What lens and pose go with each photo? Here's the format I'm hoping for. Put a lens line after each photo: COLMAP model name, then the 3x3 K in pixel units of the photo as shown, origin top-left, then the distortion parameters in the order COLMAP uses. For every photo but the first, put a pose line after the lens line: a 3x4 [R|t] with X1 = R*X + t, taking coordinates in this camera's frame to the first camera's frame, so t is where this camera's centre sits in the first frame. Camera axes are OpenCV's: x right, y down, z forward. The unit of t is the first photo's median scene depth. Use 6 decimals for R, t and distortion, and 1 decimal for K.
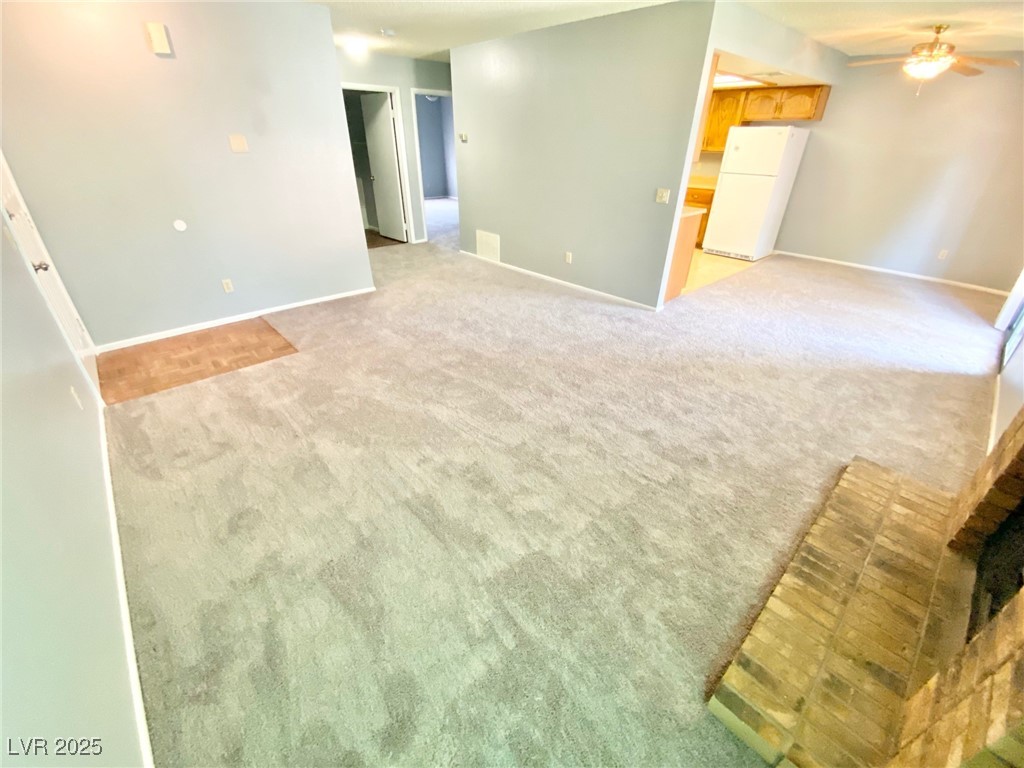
lens RADIAL K [[415.5, 0, 510.5], [0, 415.5, 385.0], [0, 0, 1]] dist [0.051314, -0.043152]
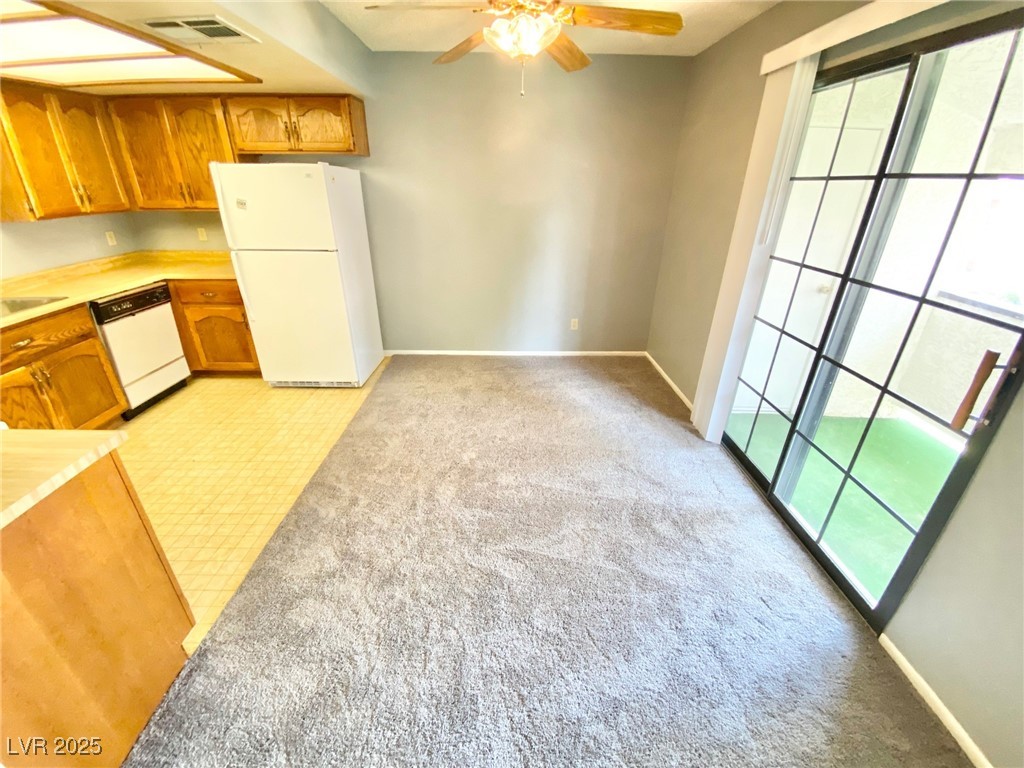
lens RADIAL K [[415.5, 0, 510.5], [0, 415.5, 385.0], [0, 0, 1]] dist [0.051314, -0.043152]
pose [[0.661679, -0.314982, 0.680416, 0.432614], [0.370608, 0.926268, 0.068392, -0.349888], [-0.651790, 0.206914, 0.729627, 0.594652]]
